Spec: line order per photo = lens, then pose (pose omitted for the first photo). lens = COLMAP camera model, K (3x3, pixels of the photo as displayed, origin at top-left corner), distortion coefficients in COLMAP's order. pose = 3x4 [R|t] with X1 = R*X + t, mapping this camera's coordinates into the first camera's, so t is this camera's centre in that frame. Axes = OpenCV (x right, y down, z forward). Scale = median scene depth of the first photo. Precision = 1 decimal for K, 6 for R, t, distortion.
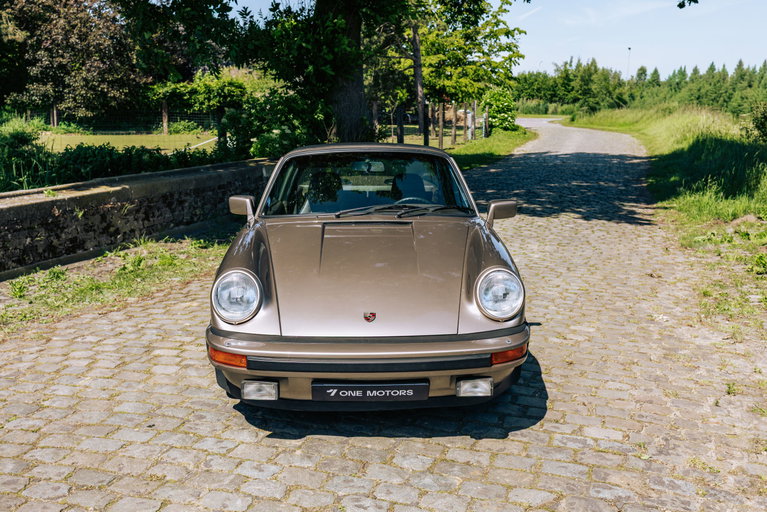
lens RADIAL K [[784.2, 0, 384.5], [0, 784.2, 276.3], [0, 0, 1]] dist [0.020854, 0.000000]
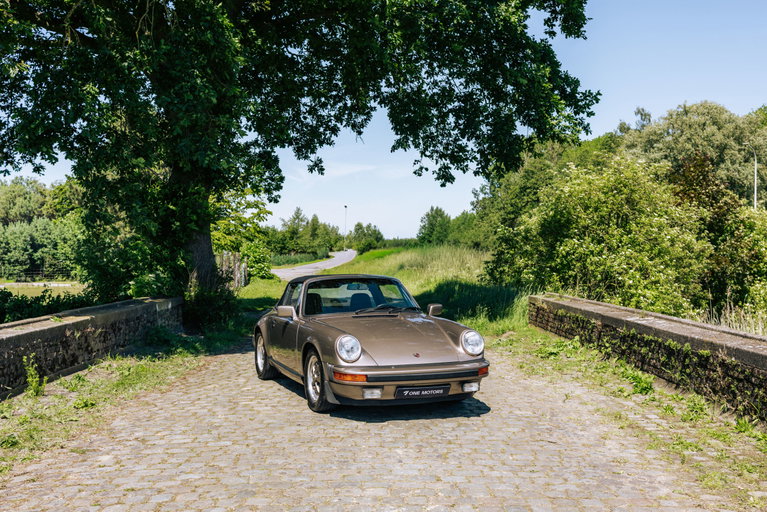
lens RADIAL K [[784.2, 0, 386.9], [0, 784.2, 250.7], [0, 0, 1]] dist [0.020854, 0.000000]
pose [[0.940884, 0.002738, 0.338718, -0.260040], [0.072100, 0.975433, -0.208162, 0.068702], [-0.330966, 0.220278, 0.917572, -0.290135]]
